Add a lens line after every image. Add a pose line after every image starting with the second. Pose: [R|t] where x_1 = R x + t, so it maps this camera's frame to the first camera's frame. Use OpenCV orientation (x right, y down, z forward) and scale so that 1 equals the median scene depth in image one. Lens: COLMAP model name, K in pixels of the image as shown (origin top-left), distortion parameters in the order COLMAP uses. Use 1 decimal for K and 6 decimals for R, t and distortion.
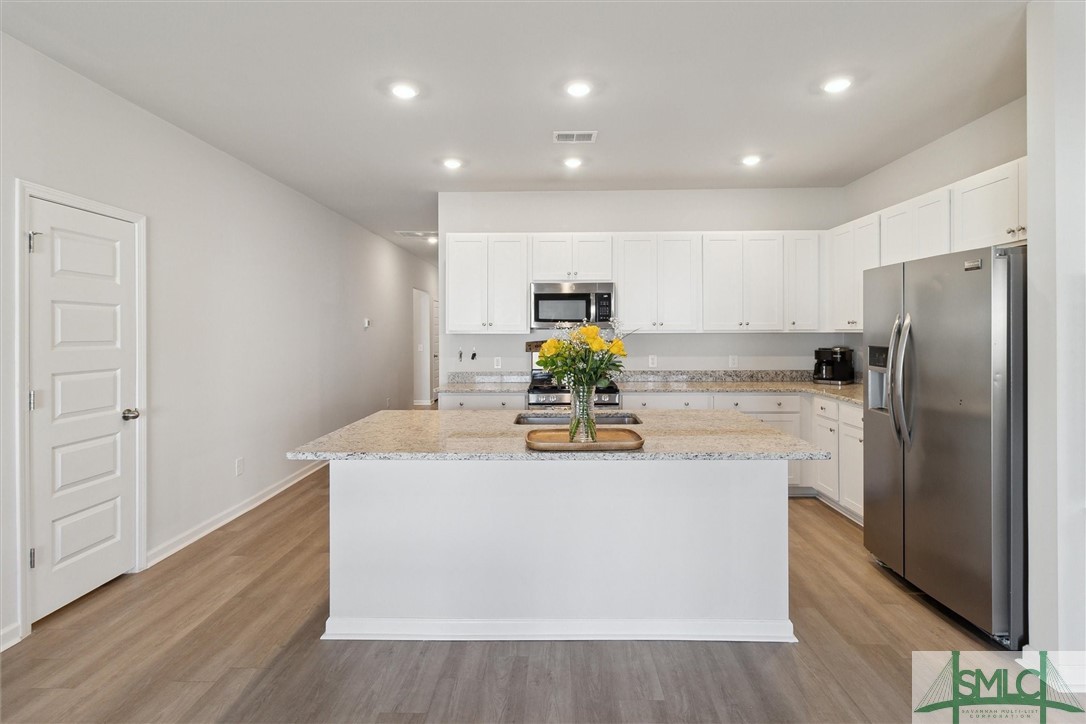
lens RADIAL K [[511.6, 0, 542.6], [0, 511.6, 333.4], [0, 0, 1]] dist [0.000153, -0.000158]
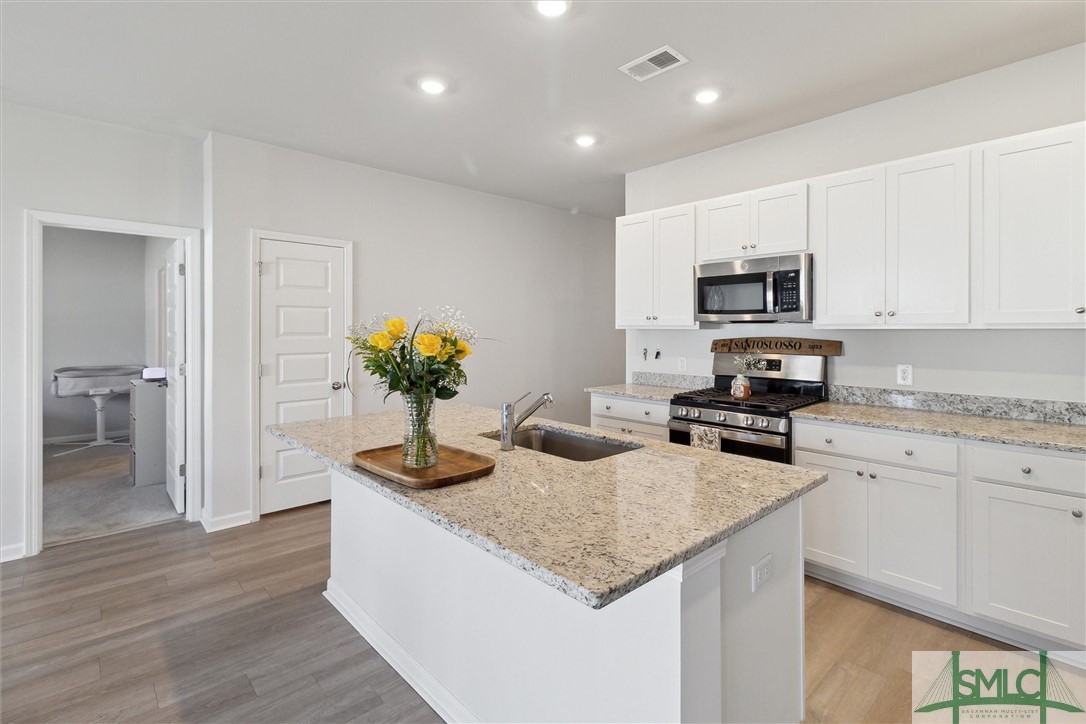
lens RADIAL K [[504.7, 0, 543.8], [0, 504.7, 331.7], [0, 0, 1]] dist [0.004994, -0.001887]
pose [[0.699586, 0.007294, -0.714511, 0.571666], [-0.003265, 0.999970, 0.007012, -0.000247], [0.714541, -0.002572, 0.699589, 0.447017]]
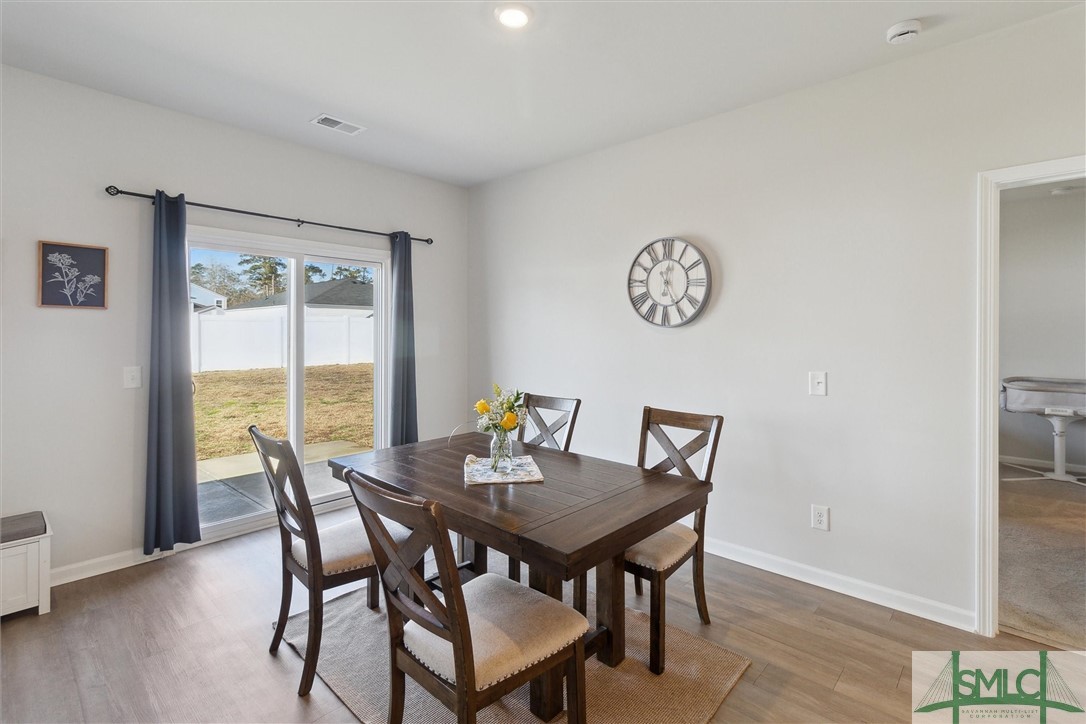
lens RADIAL K [[504.7, 0, 553.1], [0, 504.7, 334.1], [0, 0, 1]] dist [0.004994, -0.001887]
pose [[-0.653255, 0.004529, -0.757124, 0.096296], [0.003482, 0.999990, 0.002977, 0.004426], [0.757130, -0.000691, -0.653264, 0.426615]]
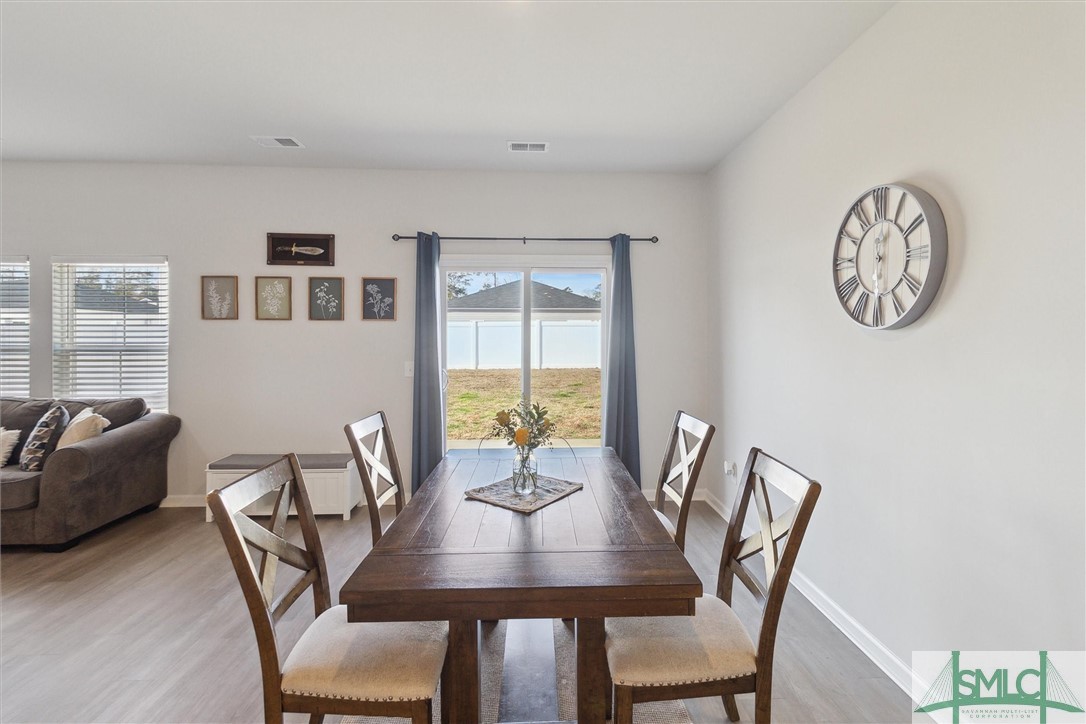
lens RADIAL K [[504.7, 0, 554.0], [0, 504.7, 337.2], [0, 0, 1]] dist [0.004994, -0.001887]
pose [[-0.997624, 0.003966, -0.068784, -0.428148], [0.003896, 0.999992, 0.001148, 0.001972], [0.068788, 0.000877, -0.997631, 0.559478]]
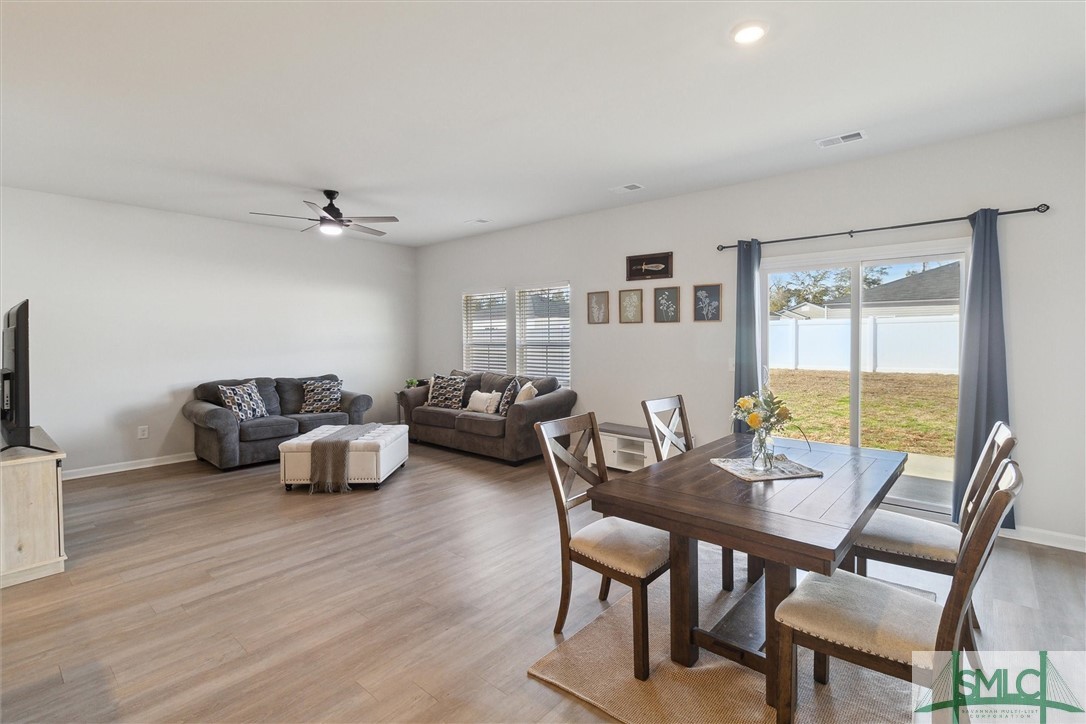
lens RADIAL K [[504.7, 0, 551.7], [0, 504.7, 345.4], [0, 0, 1]] dist [0.004994, -0.001887]
pose [[-0.771413, -0.003396, 0.636325, -0.688328], [0.007743, 0.999862, 0.014723, 0.003766], [-0.636287, 0.016284, -0.771280, 0.695476]]
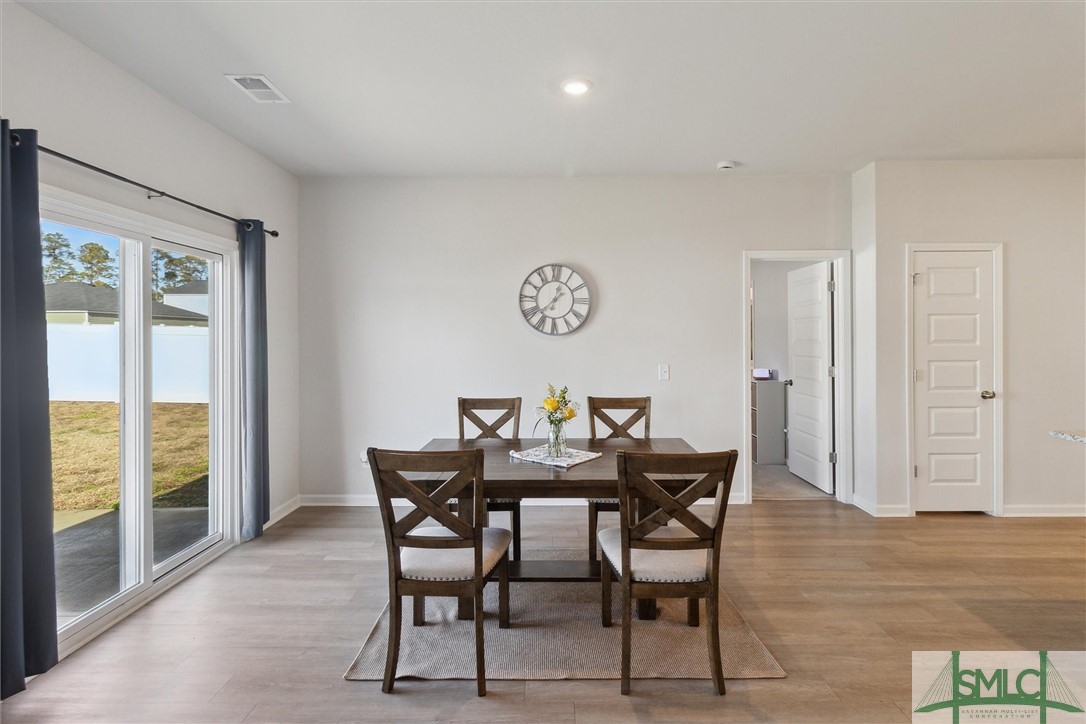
lens RADIAL K [[504.7, 0, 551.9], [0, 504.7, 336.5], [0, 0, 1]] dist [0.004994, -0.001887]
pose [[0.023105, 0.008058, -0.999701, 0.495905], [0.008099, 0.999933, 0.008247, -0.015036], [0.999700, -0.008287, 0.023038, -0.170419]]
